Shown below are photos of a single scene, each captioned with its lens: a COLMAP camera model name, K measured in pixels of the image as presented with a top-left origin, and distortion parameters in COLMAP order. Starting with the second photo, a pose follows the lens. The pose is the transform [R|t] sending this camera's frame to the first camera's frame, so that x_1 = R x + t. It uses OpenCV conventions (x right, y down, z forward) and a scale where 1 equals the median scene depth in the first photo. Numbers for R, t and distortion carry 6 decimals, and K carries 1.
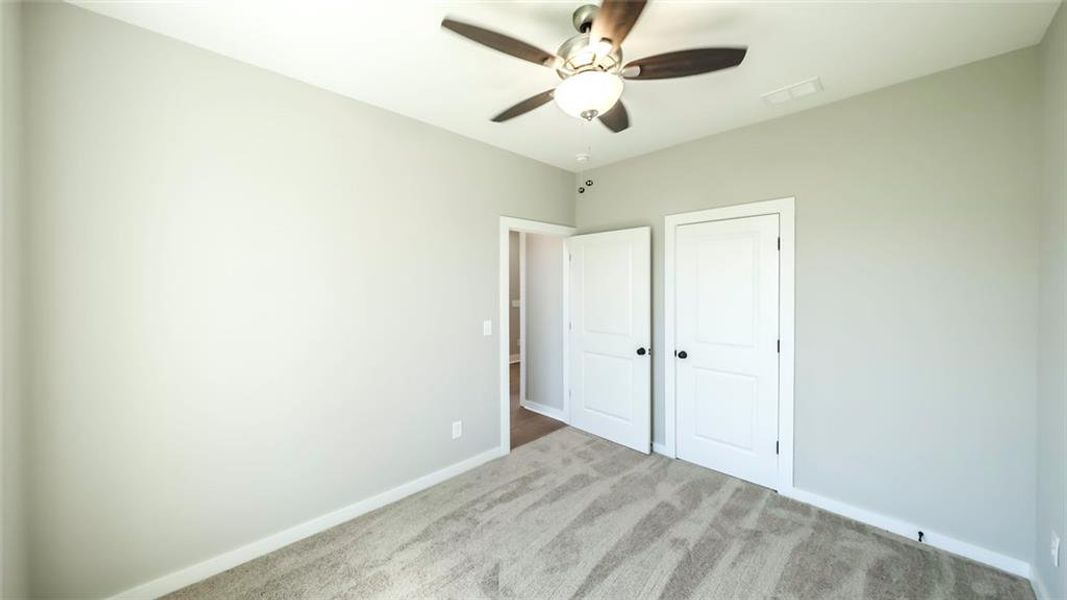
lens RADIAL K [[375.4, 0, 541.1], [0, 375.4, 290.3], [0, 0, 1]] dist [-0.002596, 0.000883]
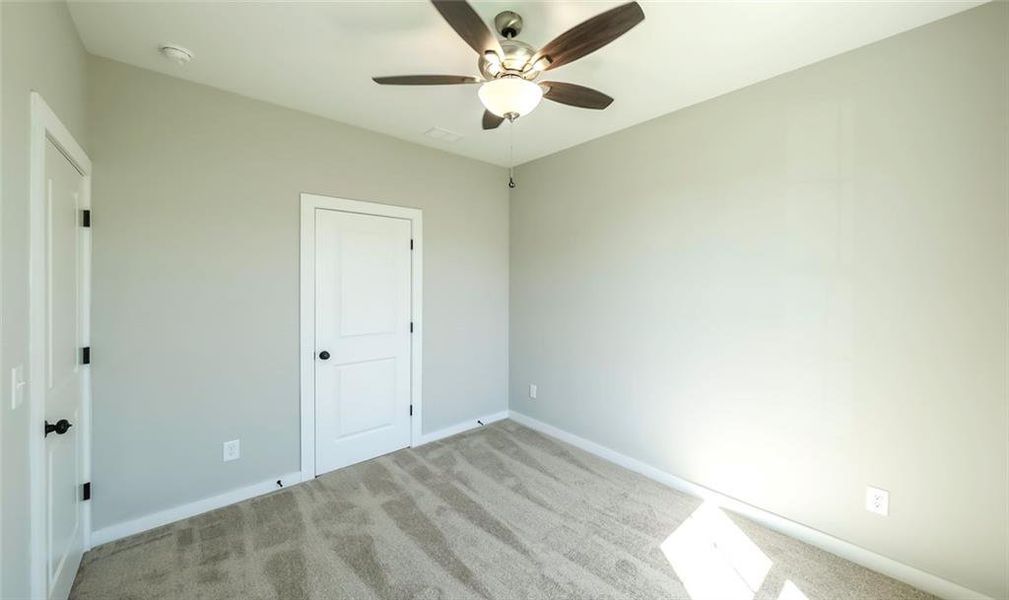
lens RADIAL K [[372.9, 0, 539.4], [0, 372.9, 280.4], [0, 0, 1]] dist [-0.001793, -0.000165]
pose [[0.032335, 0.001276, 0.999476, -0.591115], [0.007445, 0.999971, -0.001517, -0.000879], [-0.999449, 0.007490, 0.032325, 0.554772]]
